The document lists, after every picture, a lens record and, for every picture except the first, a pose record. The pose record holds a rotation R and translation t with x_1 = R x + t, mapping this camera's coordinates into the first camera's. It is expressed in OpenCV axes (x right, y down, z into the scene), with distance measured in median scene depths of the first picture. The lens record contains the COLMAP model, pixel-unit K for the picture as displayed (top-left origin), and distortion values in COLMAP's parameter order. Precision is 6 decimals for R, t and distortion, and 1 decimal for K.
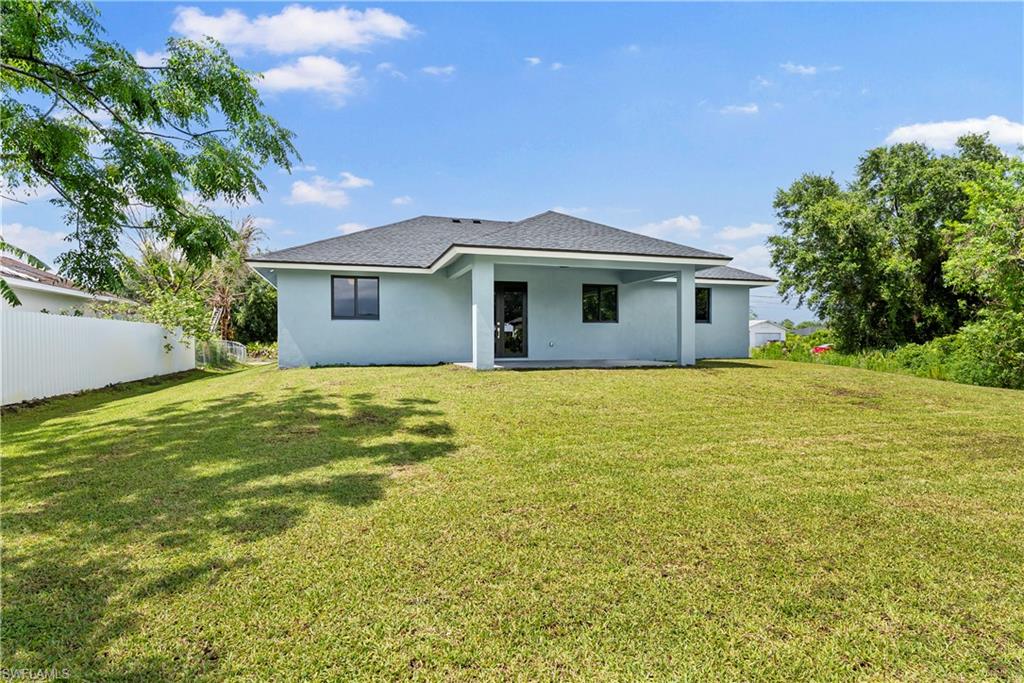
lens RADIAL K [[549.8, 0, 514.5], [0, 549.8, 342.9], [0, 0, 1]] dist [-0.004976, -0.000172]
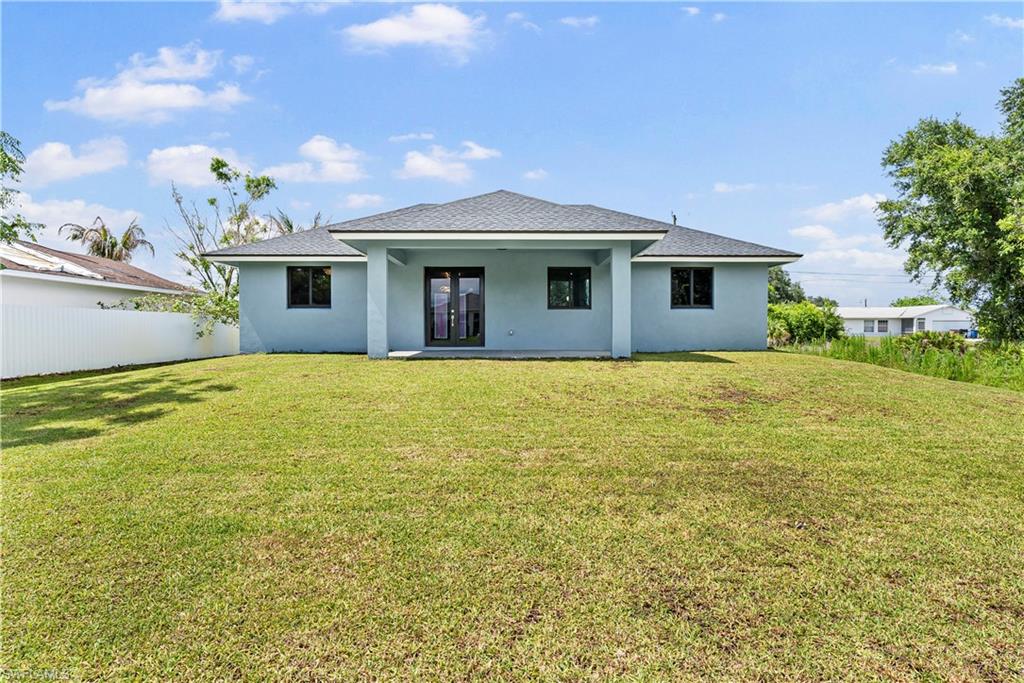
lens RADIAL K [[542.2, 0, 510.5], [0, 542.2, 338.0], [0, 0, 1]] dist [0.002220, -0.001408]
pose [[0.955184, 0.007232, -0.295924, 0.333239], [-0.002928, 0.999883, 0.014985, -0.002218], [0.295998, -0.013447, 0.955094, 0.113962]]
